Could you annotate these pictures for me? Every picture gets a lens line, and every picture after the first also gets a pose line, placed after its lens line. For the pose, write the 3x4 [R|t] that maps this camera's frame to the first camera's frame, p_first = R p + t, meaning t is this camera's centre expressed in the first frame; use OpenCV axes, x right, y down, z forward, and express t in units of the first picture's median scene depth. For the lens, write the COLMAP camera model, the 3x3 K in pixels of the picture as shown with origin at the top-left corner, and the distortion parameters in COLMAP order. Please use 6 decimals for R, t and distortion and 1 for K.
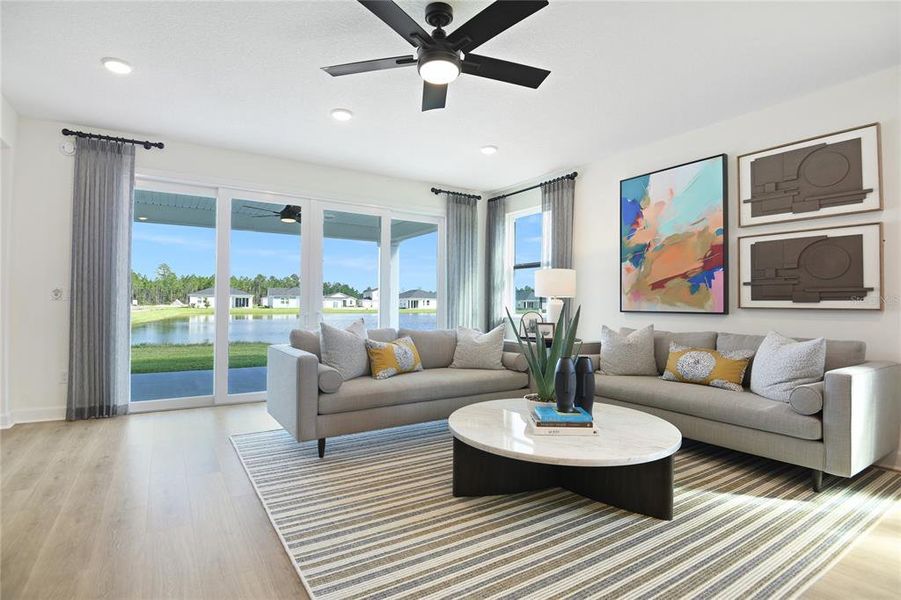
lens RADIAL K [[444.4, 0, 432.4], [0, 444.4, 289.3], [0, 0, 1]] dist [-0.013190, -0.013190]
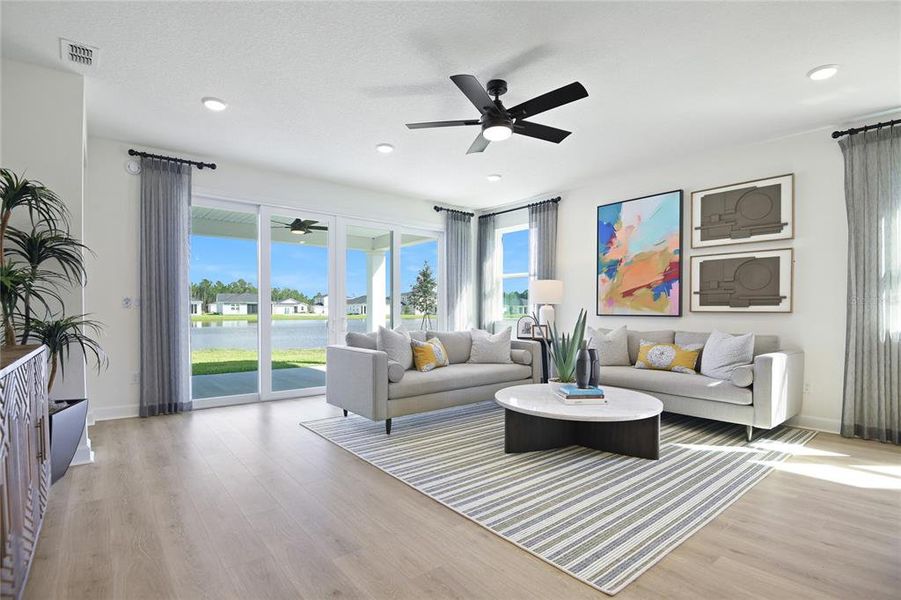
lens RADIAL K [[446.5, 0, 448.2], [0, 446.5, 307.9], [0, 0, 1]] dist [-0.000338, -0.027568]
pose [[0.988895, -0.004520, 0.148544, -0.217238], [0.000140, 0.999565, 0.029488, -0.008034], [-0.148613, -0.029140, 0.988466, -0.198956]]
